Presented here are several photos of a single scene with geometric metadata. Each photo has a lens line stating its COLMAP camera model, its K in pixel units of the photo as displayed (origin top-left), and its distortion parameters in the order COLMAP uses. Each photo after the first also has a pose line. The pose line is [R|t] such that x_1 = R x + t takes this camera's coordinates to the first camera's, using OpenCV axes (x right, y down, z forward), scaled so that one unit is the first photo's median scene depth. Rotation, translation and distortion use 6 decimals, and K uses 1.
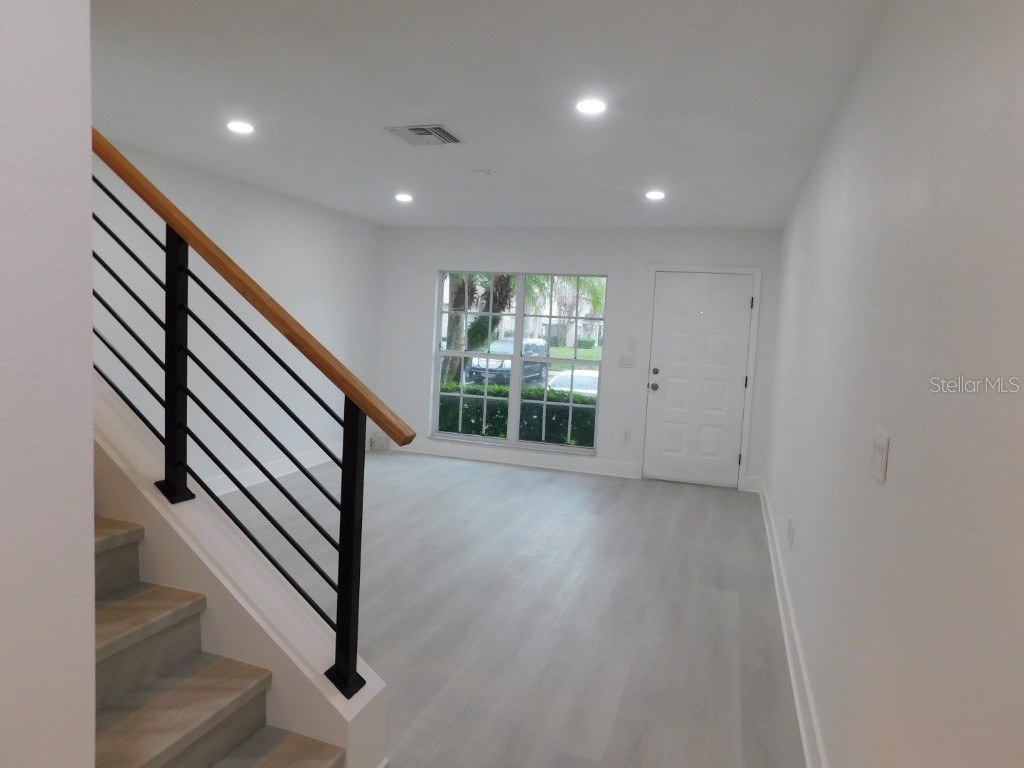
lens RADIAL K [[680.1, 0, 509.3], [0, 680.1, 380.5], [0, 0, 1]] dist [-0.036270, 0.032420]
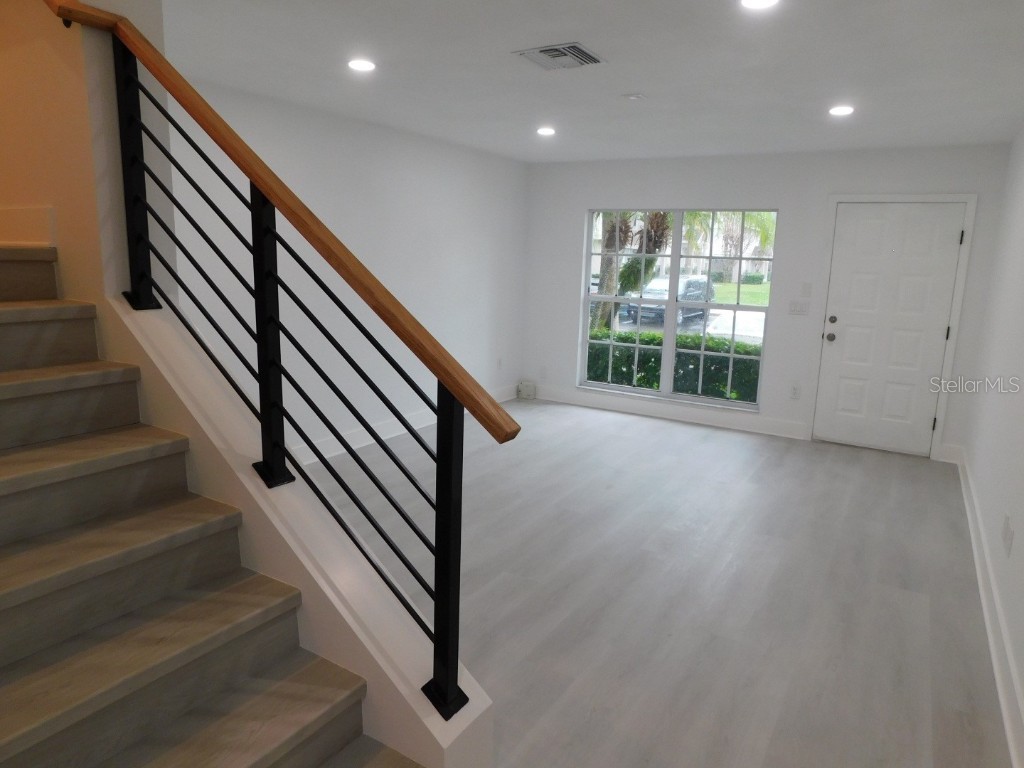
lens RADIAL K [[680.1, 0, 516.8], [0, 680.1, 383.1], [0, 0, 1]] dist [-0.036270, 0.032420]
pose [[0.975327, 0.017304, -0.220086, 0.021810], [0.003824, 0.995449, 0.095215, -0.029539], [0.220732, -0.093707, 0.970823, 0.110629]]
